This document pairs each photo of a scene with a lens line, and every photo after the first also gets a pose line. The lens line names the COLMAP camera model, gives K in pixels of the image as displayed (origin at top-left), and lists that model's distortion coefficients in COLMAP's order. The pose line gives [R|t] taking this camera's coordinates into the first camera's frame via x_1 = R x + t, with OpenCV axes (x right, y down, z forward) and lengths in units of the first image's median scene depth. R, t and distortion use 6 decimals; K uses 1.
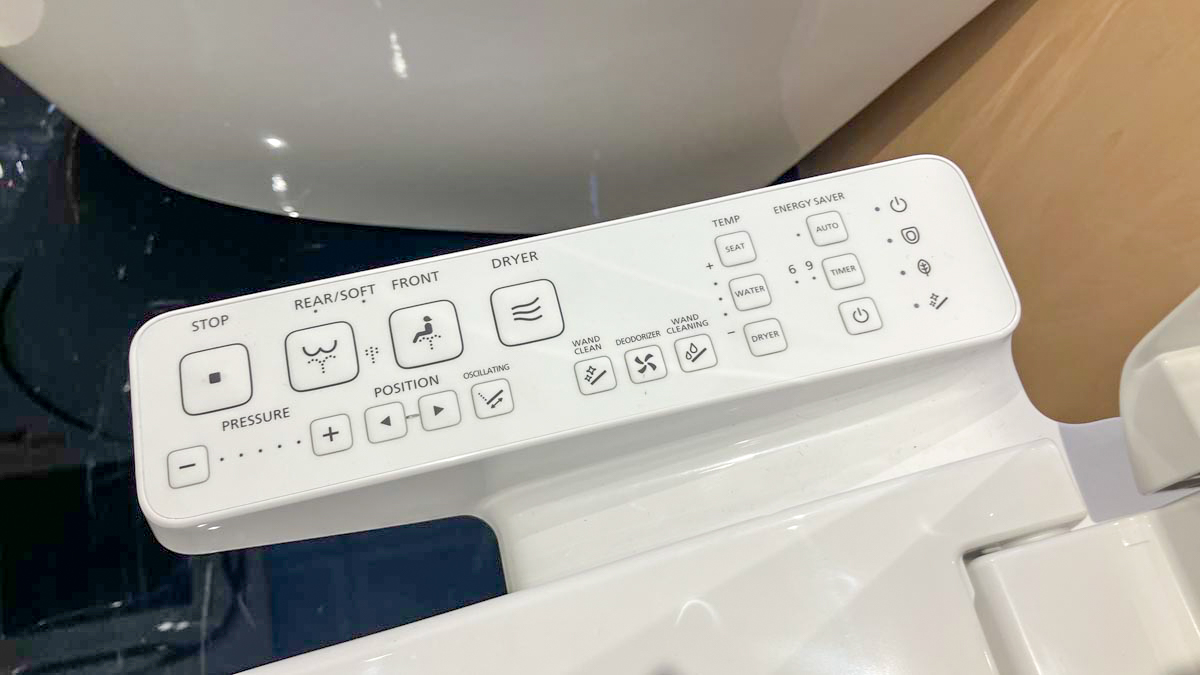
lens RADIAL K [[1036.5, 0, 605.2], [0, 1036.5, 335.7], [0, 0, 1]] dist [0.017621, -0.020555]
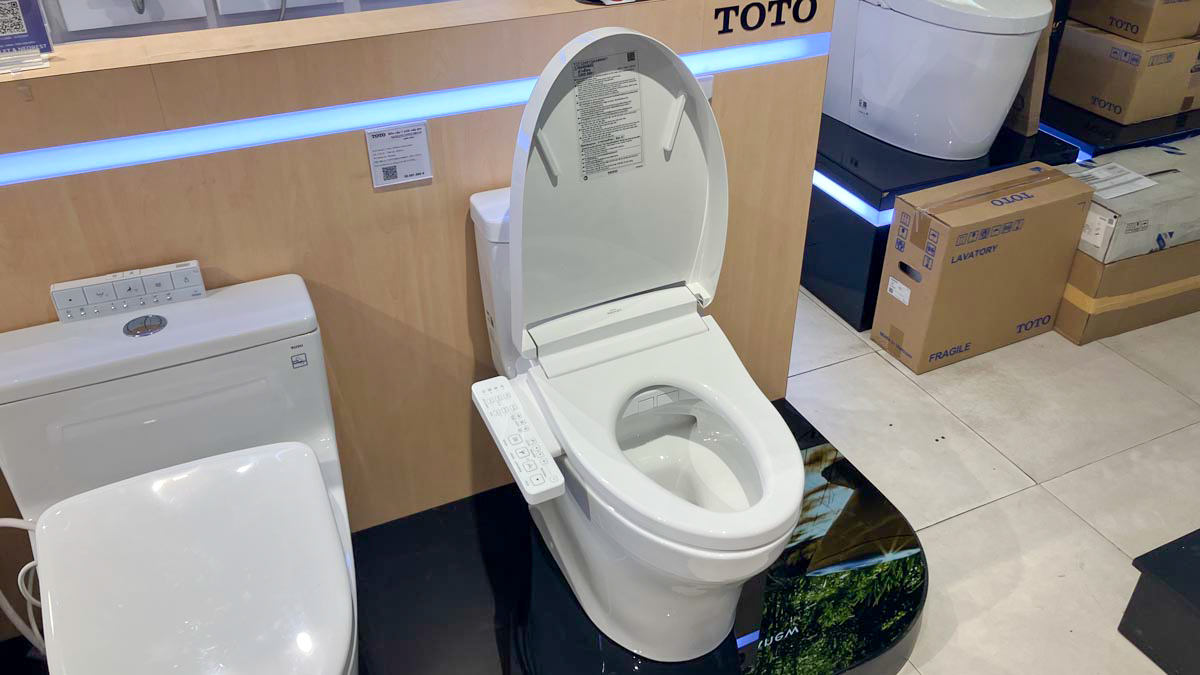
lens RADIAL K [[1036.5, 0, 623.3], [0, 1036.5, 313.2], [0, 0, 1]] dist [0.017621, -0.020555]
pose [[-0.225009, -0.685953, 0.691982, -3.681845], [0.861507, 0.191703, 0.470165, -2.327696], [-0.455167, 0.701939, 0.547819, -2.861700]]
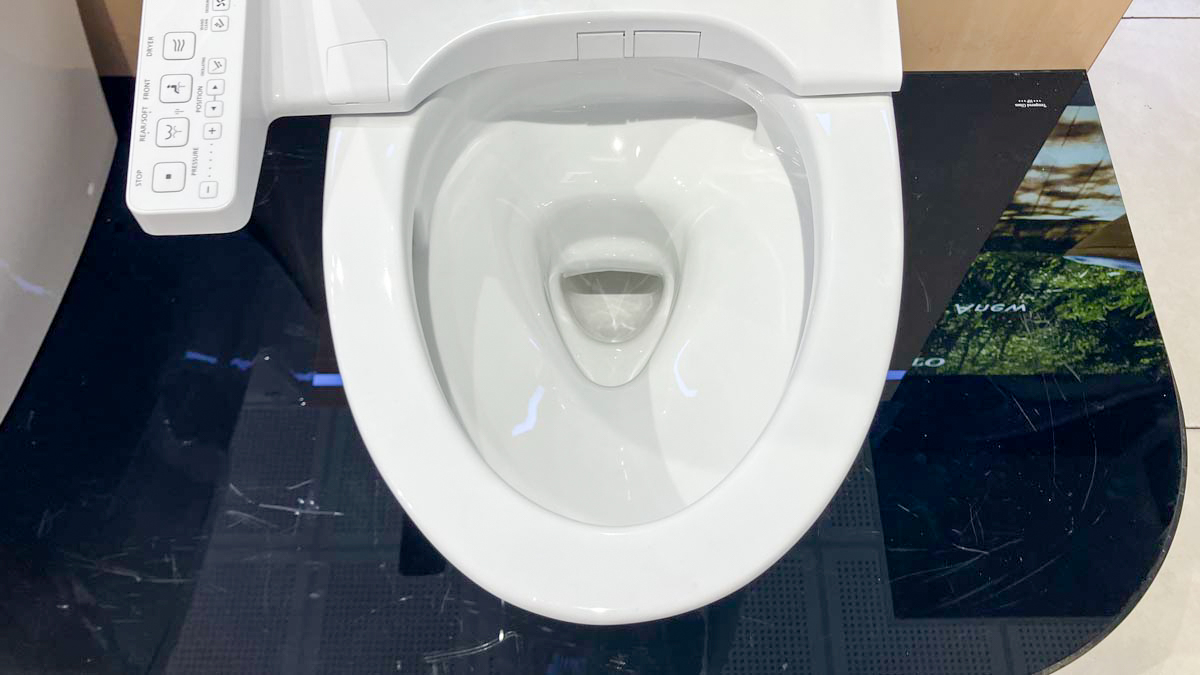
lens RADIAL K [[1036.5, 0, 631.7], [0, 1036.5, 368.4], [0, 0, 1]] dist [0.017621, -0.020555]
pose [[0.195593, -0.950095, 0.243027, -1.054419], [0.899742, 0.272438, 0.340944, 0.268112], [-0.390139, 0.151976, 0.908127, -1.203767]]
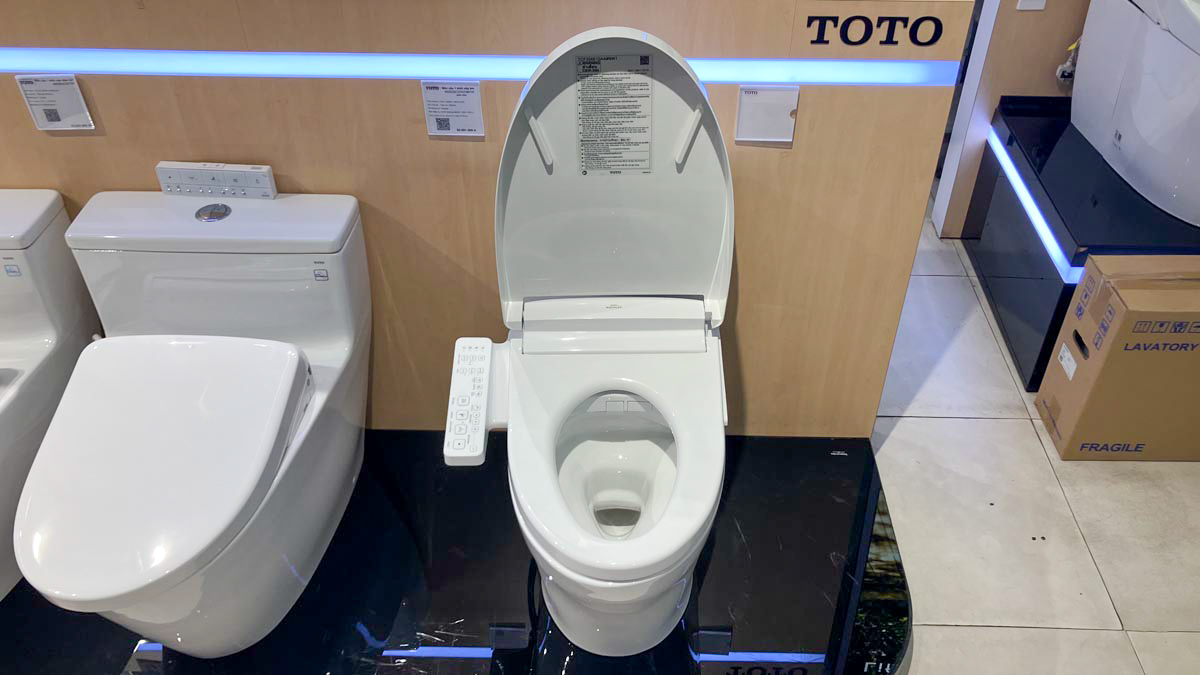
lens RADIAL K [[1036.5, 0, 599.2], [0, 1036.5, 329.9], [0, 0, 1]] dist [0.017621, -0.020555]
pose [[0.241630, -0.753223, 0.611776, -3.261527], [0.903825, 0.404142, 0.140603, -0.326817], [-0.353150, 0.518965, 0.778435, -4.160165]]
